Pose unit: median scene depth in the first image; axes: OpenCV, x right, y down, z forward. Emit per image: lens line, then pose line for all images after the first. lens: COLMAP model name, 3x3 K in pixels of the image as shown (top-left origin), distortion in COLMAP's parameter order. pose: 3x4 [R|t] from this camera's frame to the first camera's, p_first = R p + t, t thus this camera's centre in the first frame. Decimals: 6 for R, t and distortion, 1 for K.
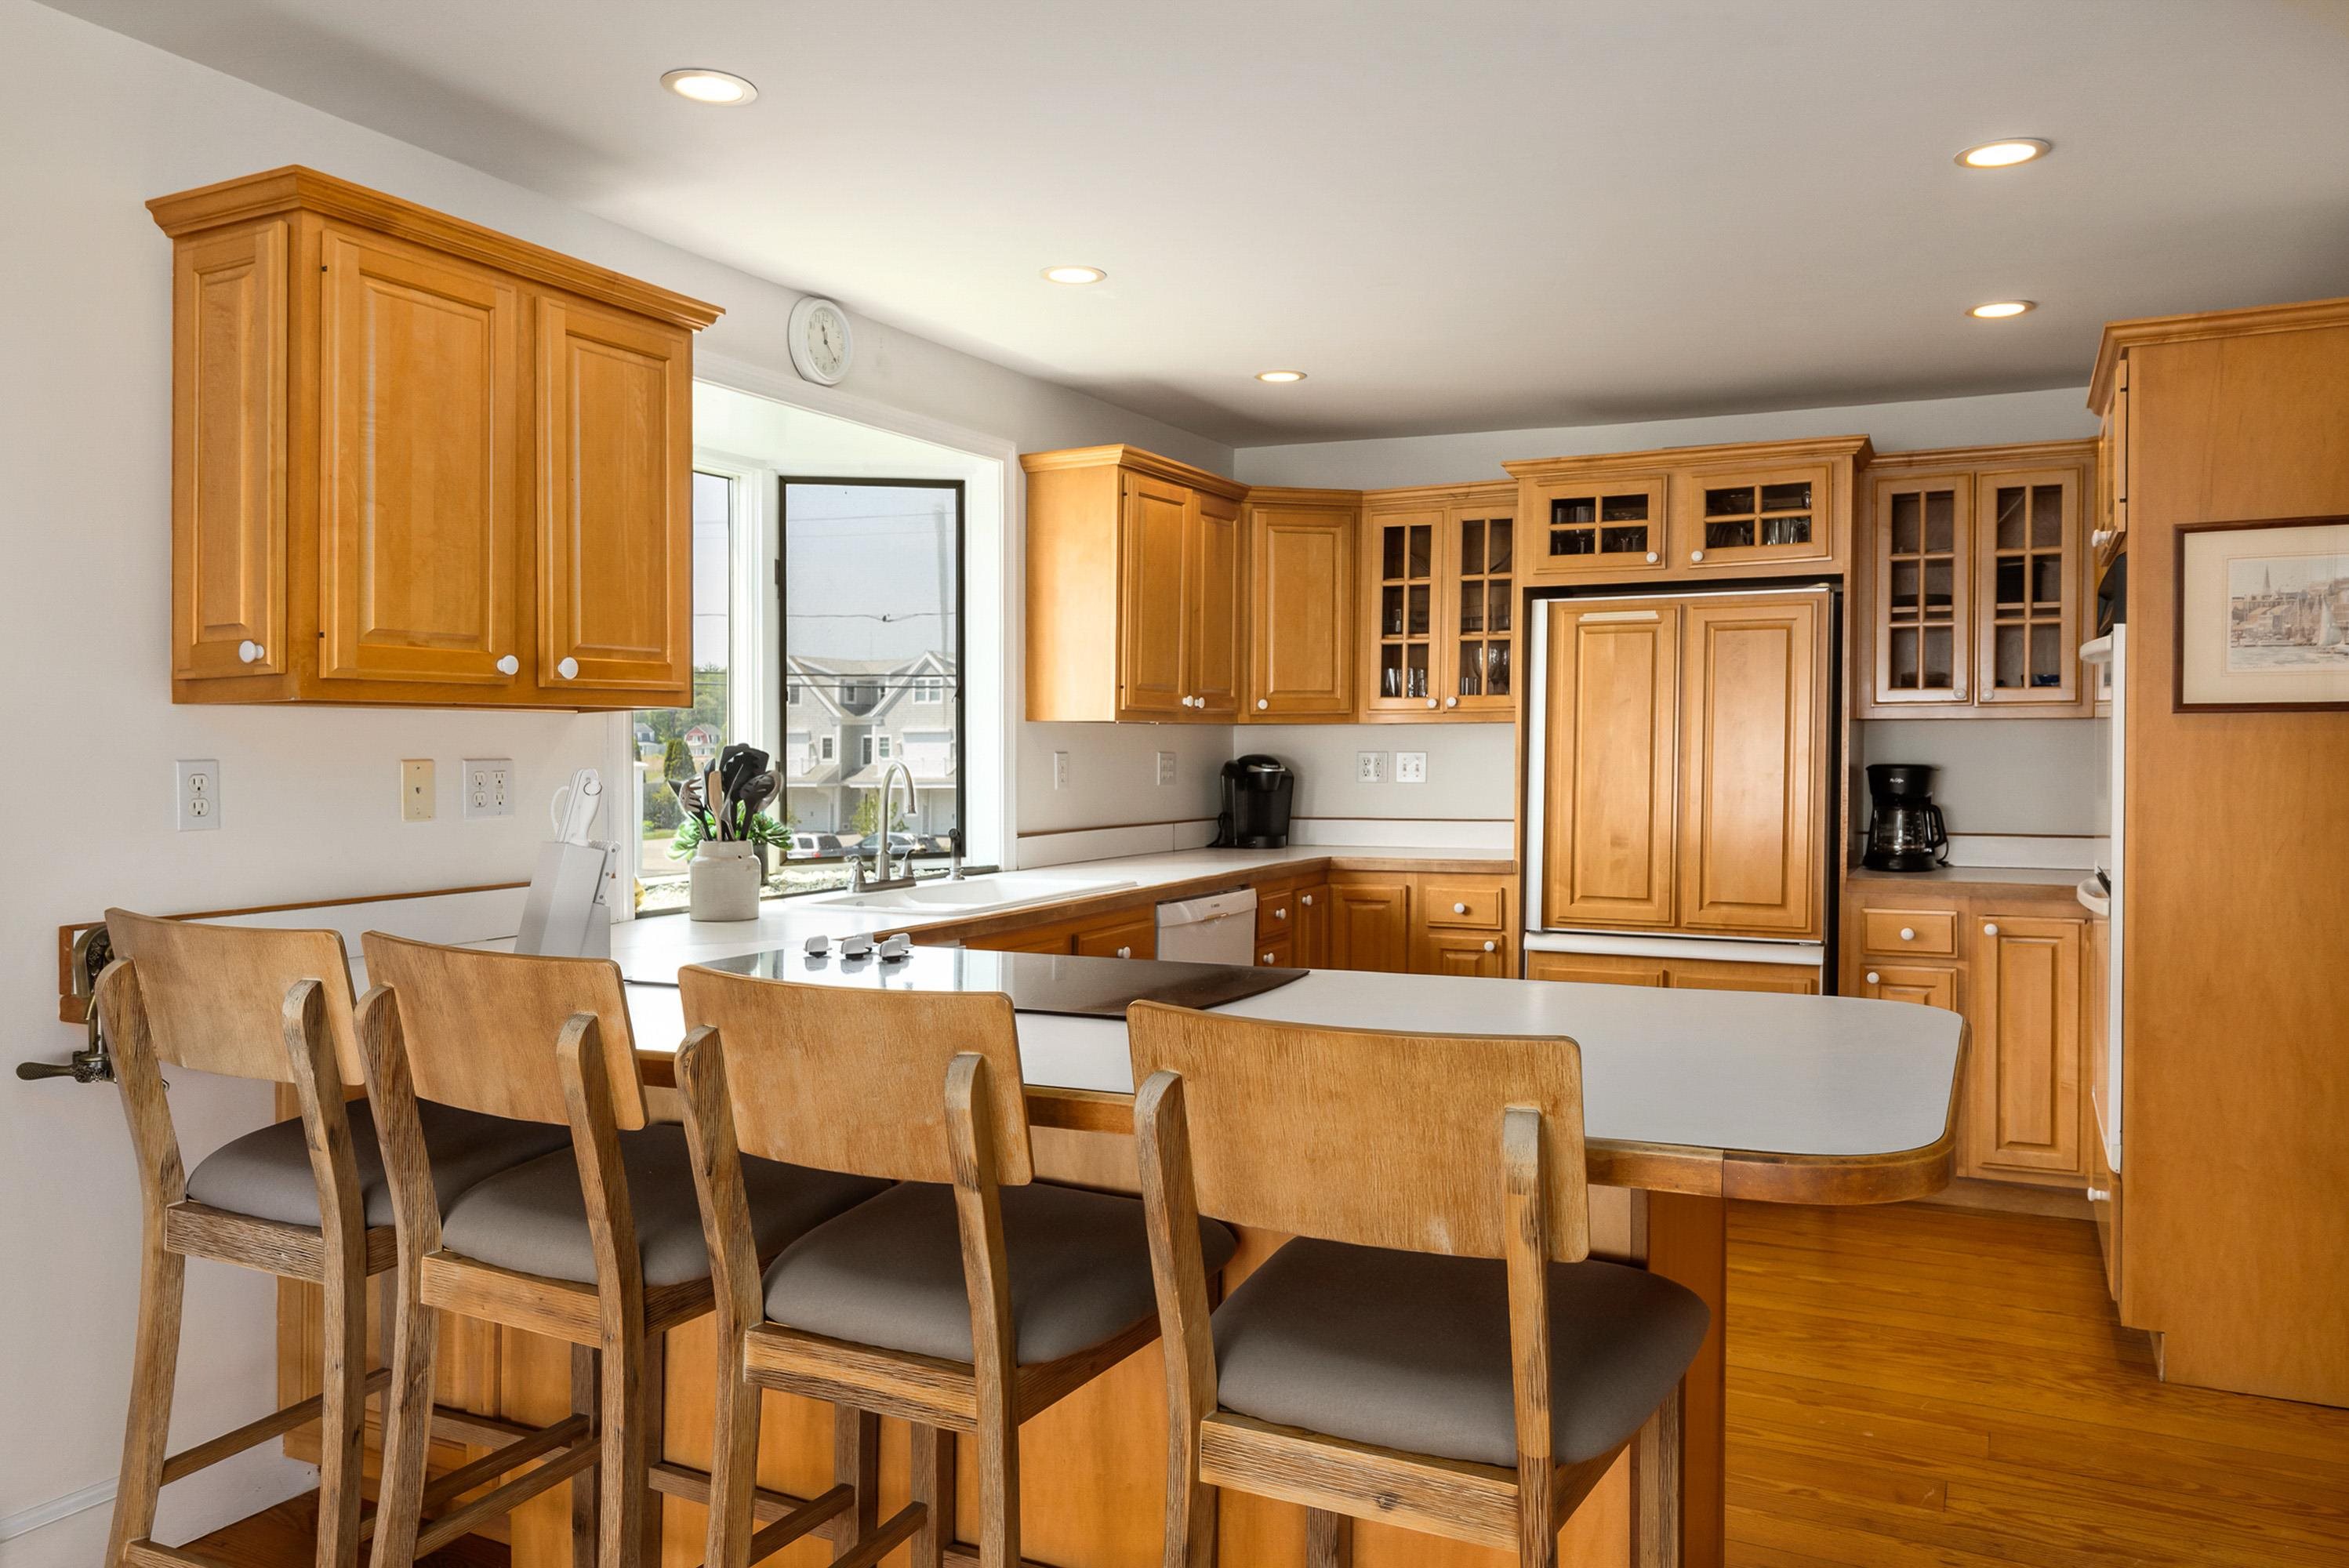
lens RADIAL K [[1632.2, 0, 1172.1], [0, 1632.2, 780.7], [0, 0, 1]] dist [0.009970, 0.002012]
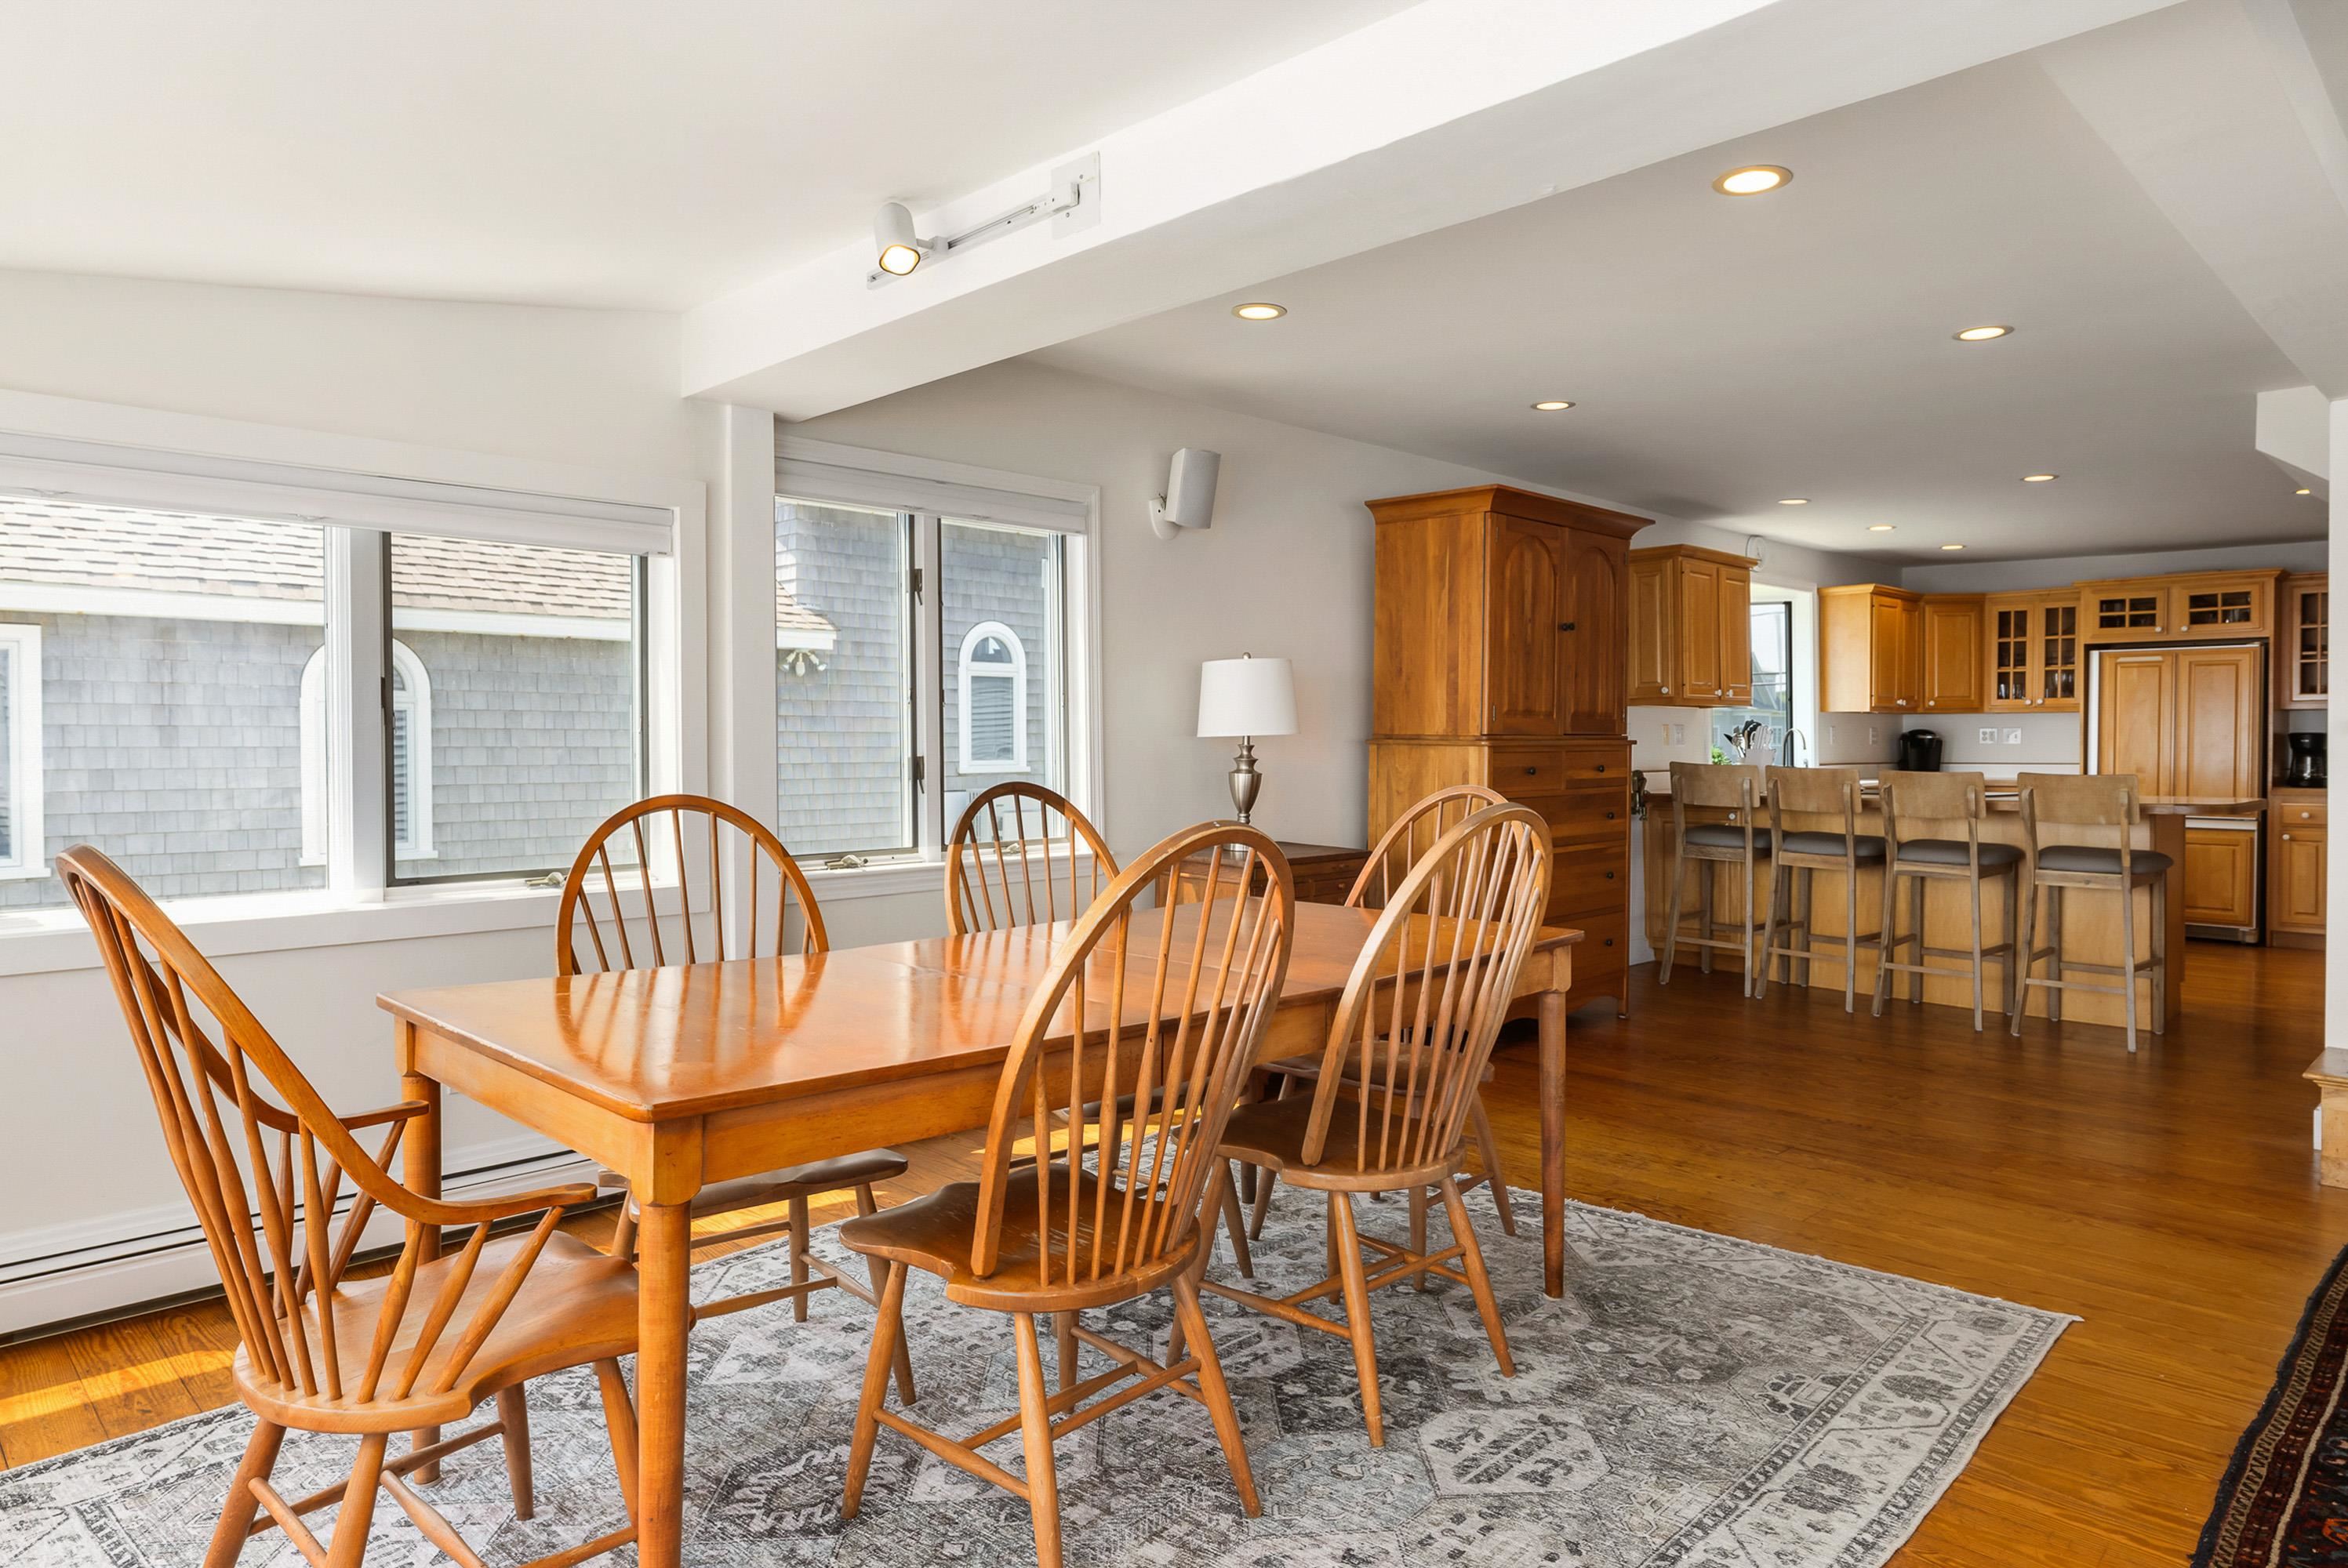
lens RADIAL K [[1431.9, 0, 1166.1], [0, 1431.9, 751.6], [0, 0, 1]] dist [-0.027978, 0.021701]
pose [[0.946949, 0.003969, -0.321360, -0.300530], [-0.007986, 0.999906, -0.011181, 0.043038], [0.321286, 0.013154, 0.946891, -1.043858]]
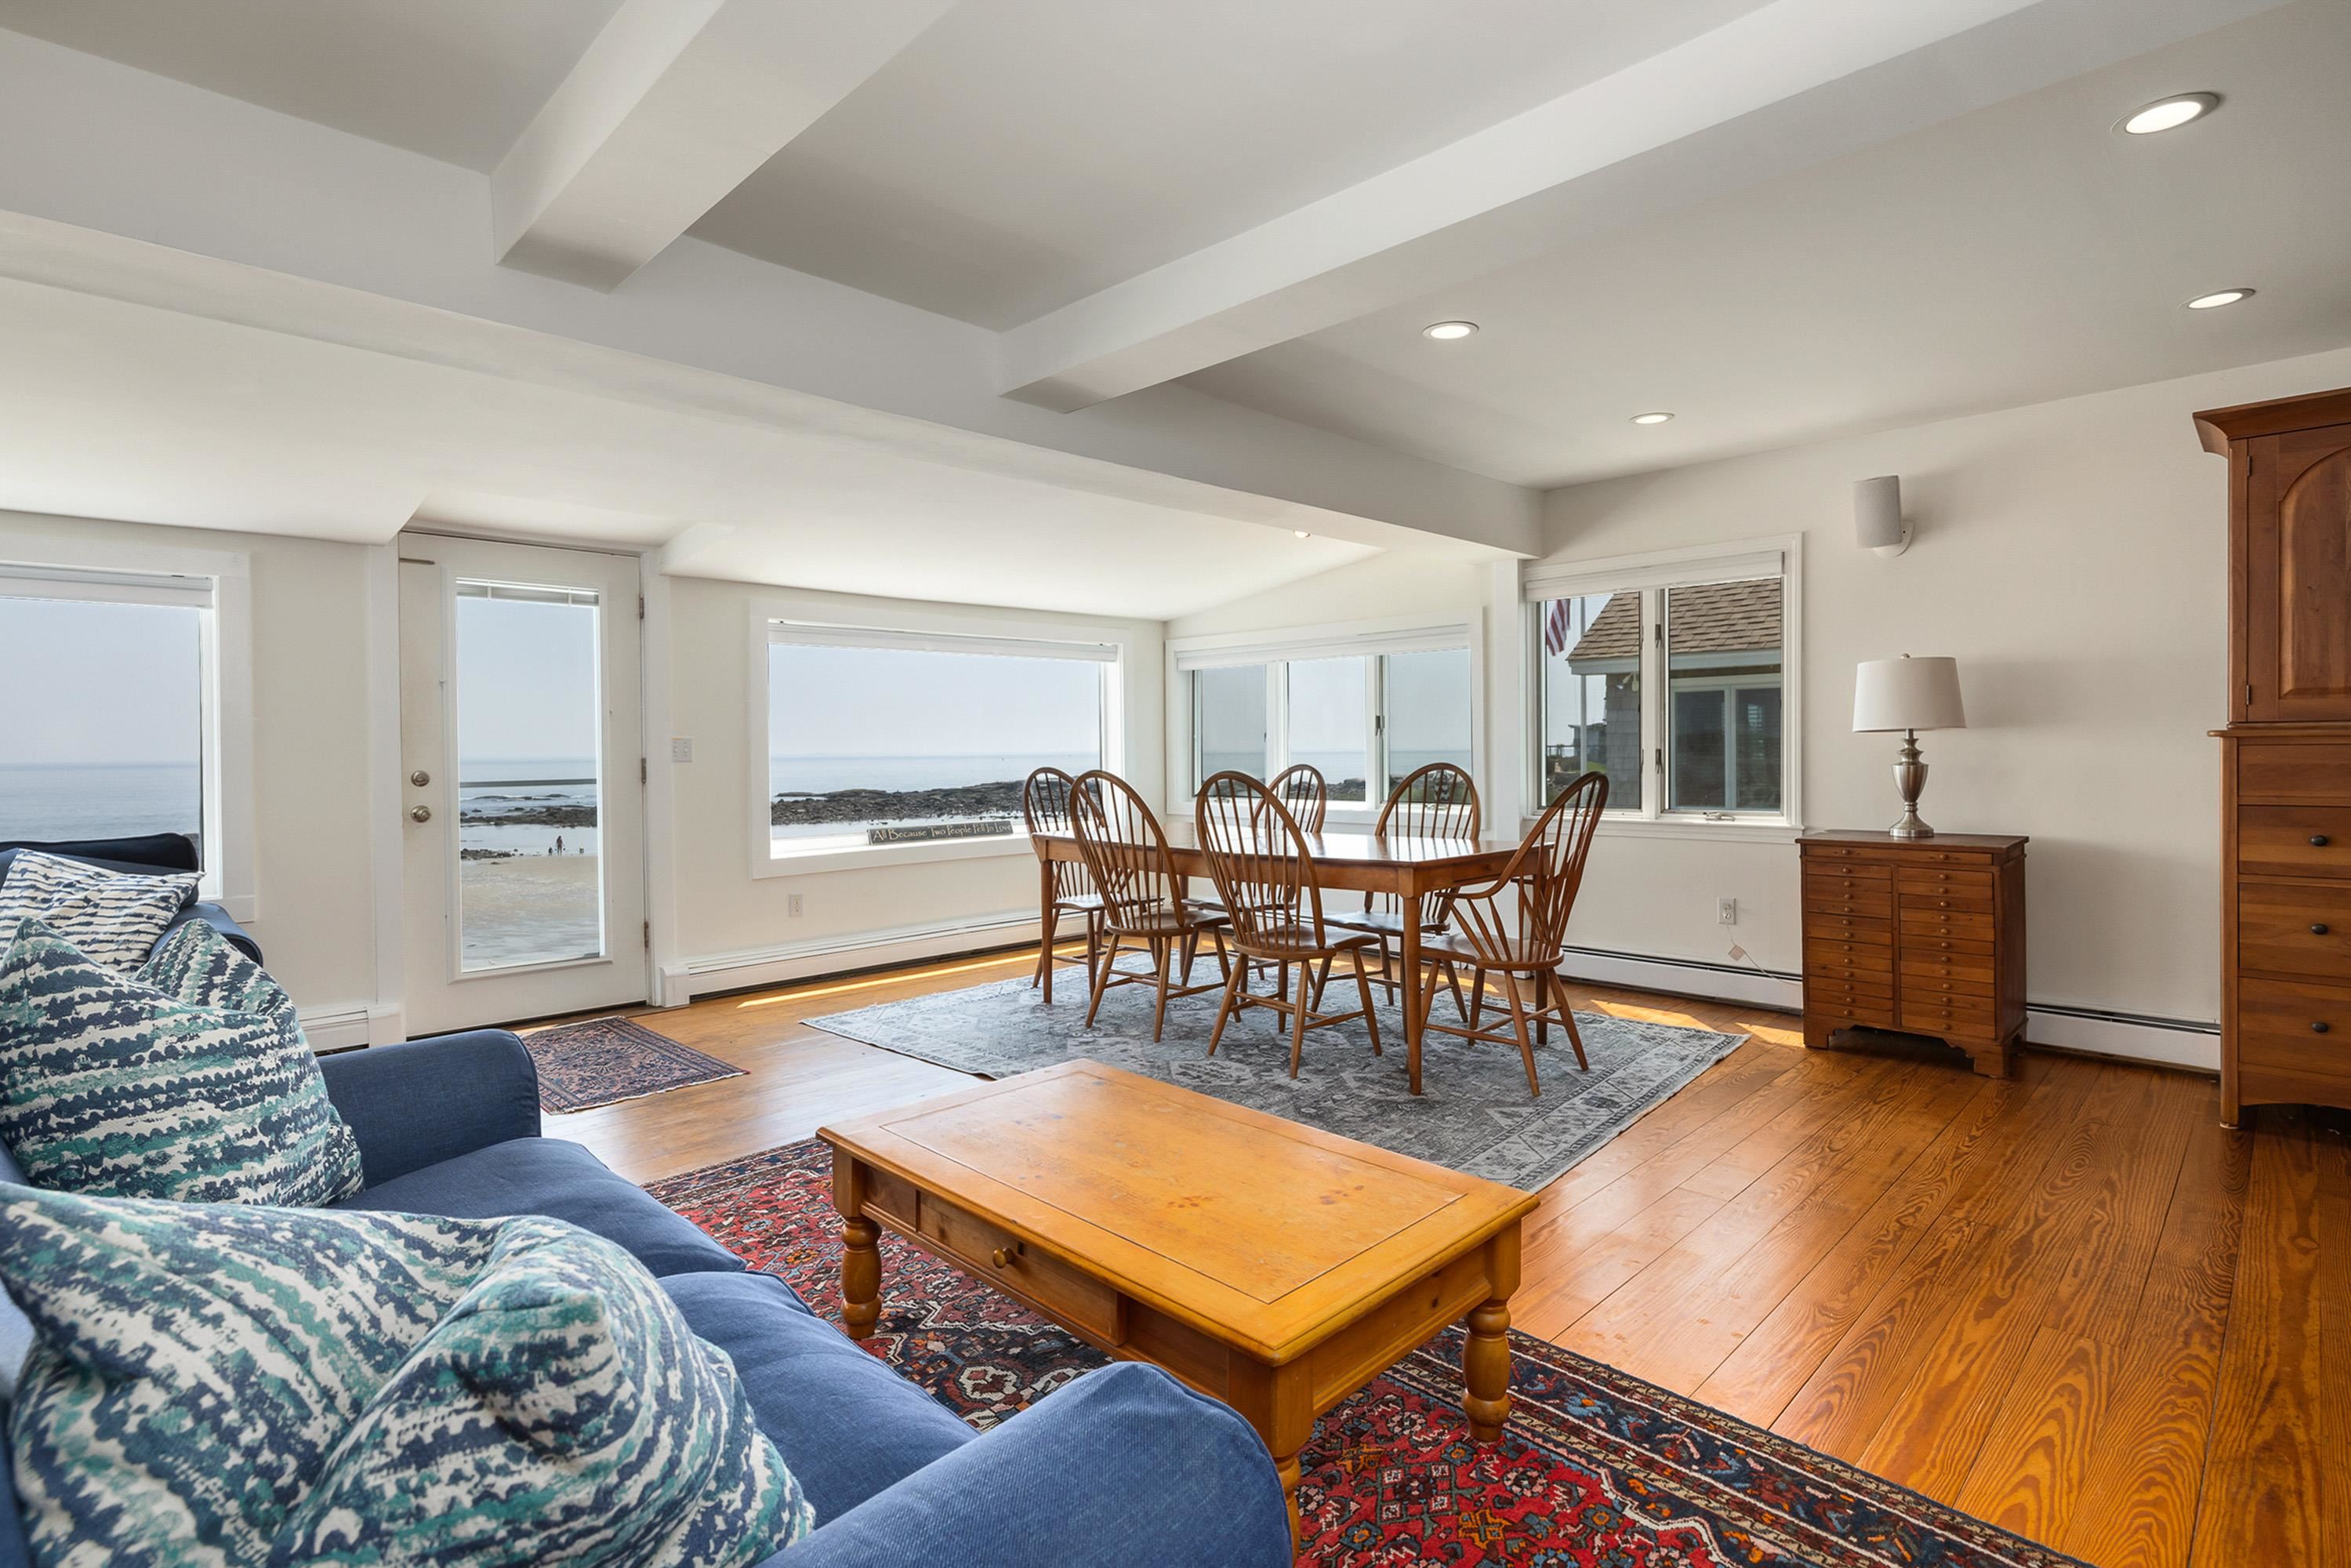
lens RADIAL K [[1142.0, 0, 1134.4], [0, 1142.0, 775.4], [0, 0, 1]] dist [-0.000682, -0.000084]
pose [[-0.354137, 0.020740, -0.934964, 0.436047], [-0.010756, 0.999598, 0.026247, 0.039112], [0.935132, 0.019352, -0.353771, -0.314143]]
